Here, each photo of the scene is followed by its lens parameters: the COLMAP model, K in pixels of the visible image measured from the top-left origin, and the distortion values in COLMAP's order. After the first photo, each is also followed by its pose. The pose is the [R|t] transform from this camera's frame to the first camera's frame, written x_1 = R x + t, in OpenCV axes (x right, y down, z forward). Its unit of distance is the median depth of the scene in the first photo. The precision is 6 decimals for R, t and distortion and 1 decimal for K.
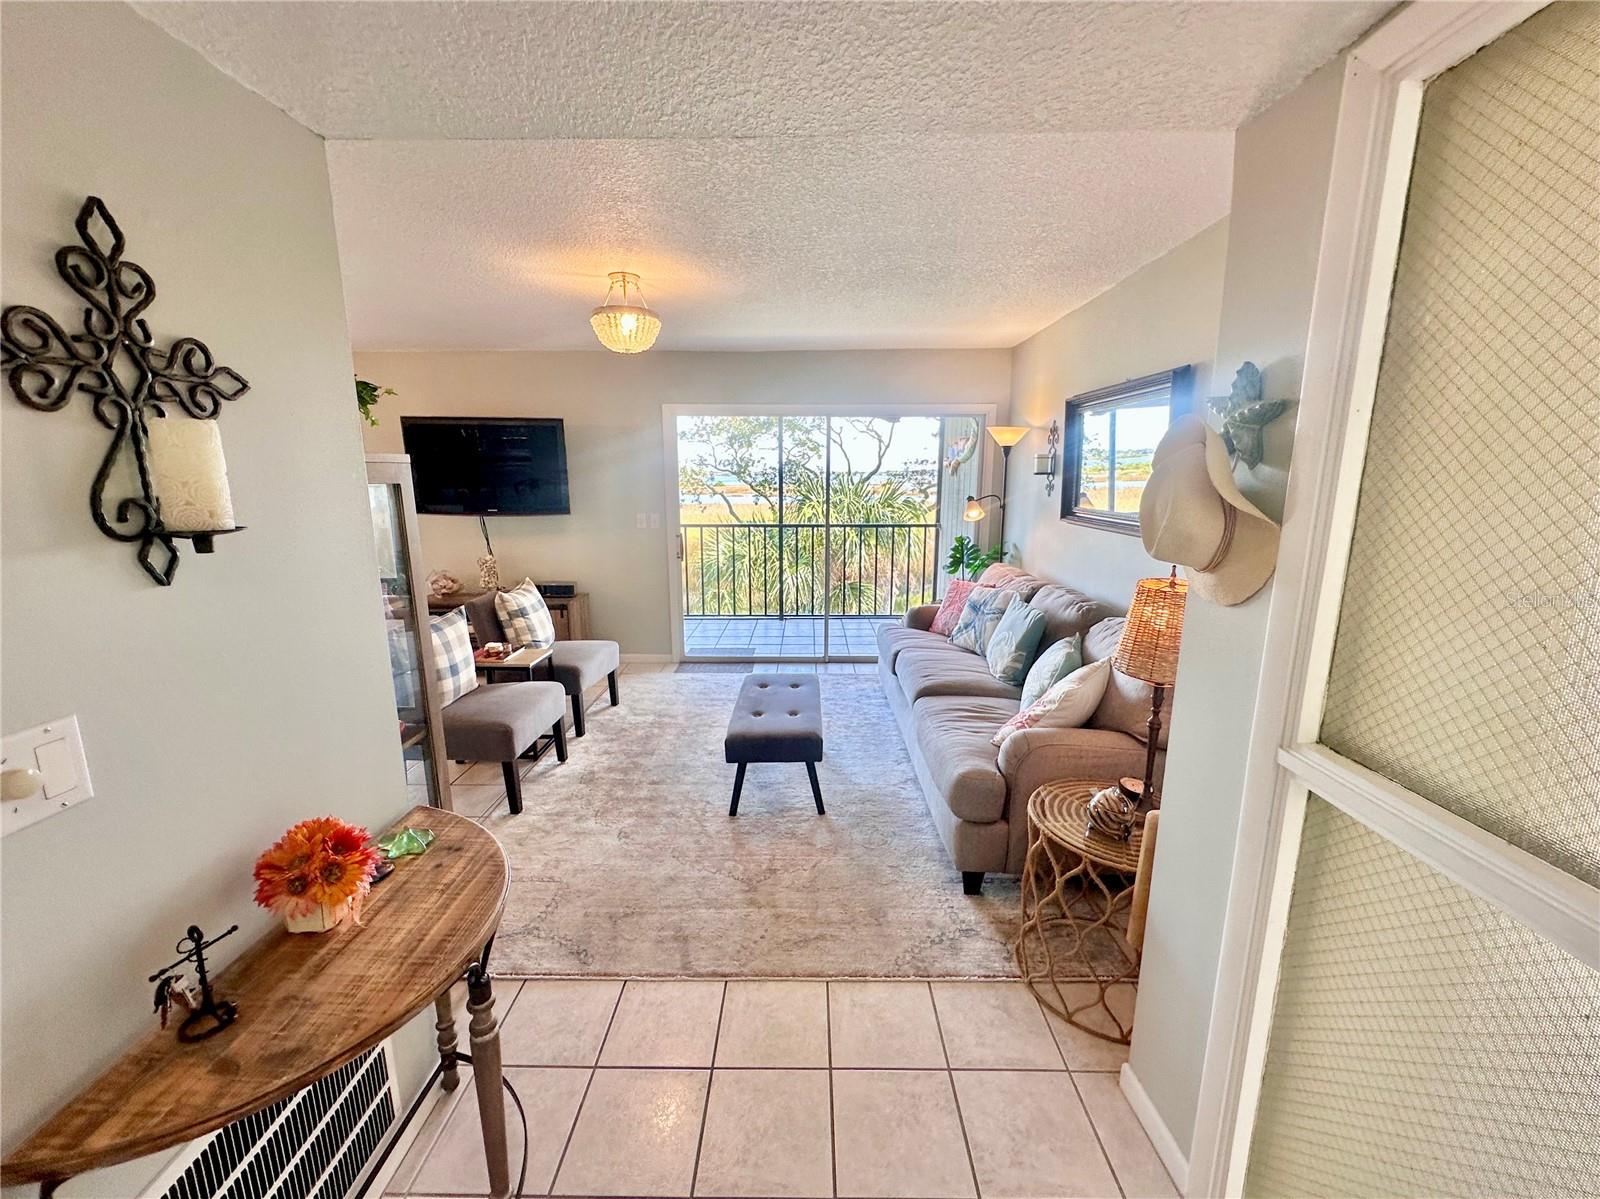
lens RADIAL K [[639.8, 0, 783.8], [0, 639.8, 527.6], [0, 0, 1]] dist [-0.006304, 0.001693]
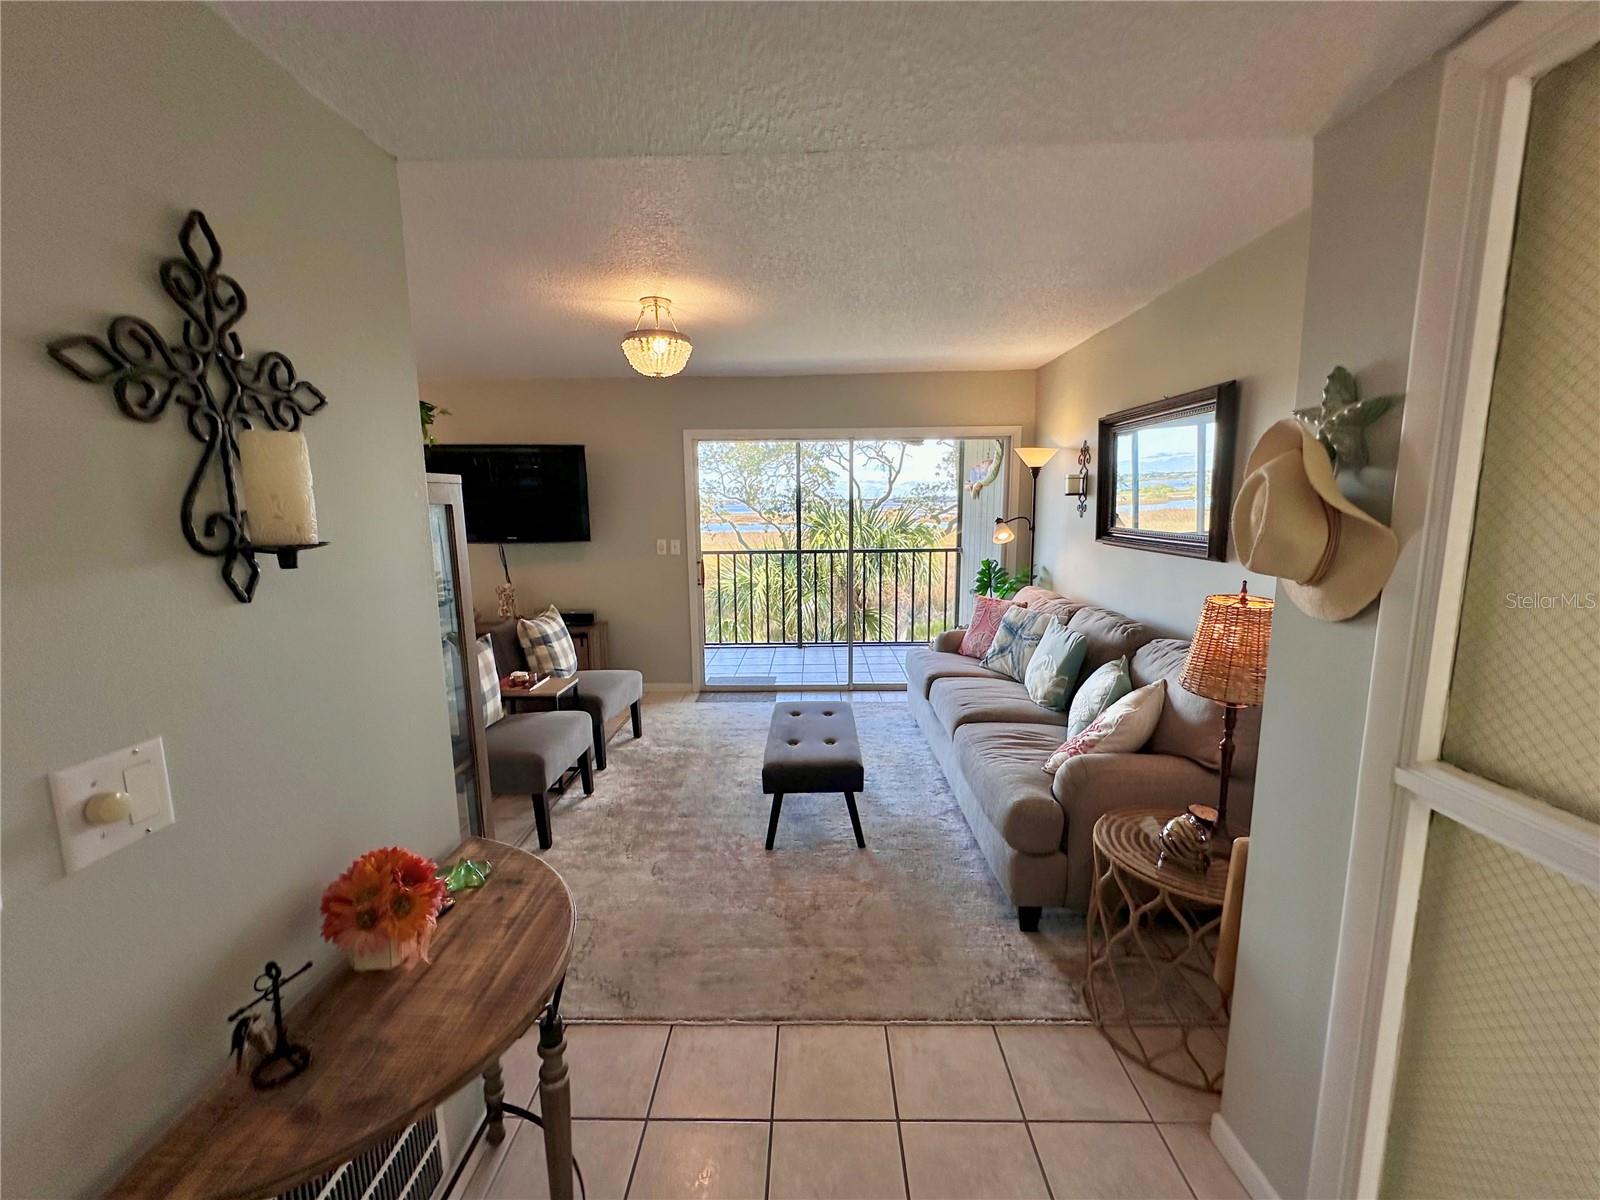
lens RADIAL K [[639.8, 0, 774.2], [0, 639.8, 529.4], [0, 0, 1]] dist [-0.006304, 0.001693]
pose [[0.999887, -0.010063, -0.011175, -0.137480], [0.009542, 0.998906, -0.045771, 0.028400], [0.011623, 0.045659, 0.998889, 0.027396]]
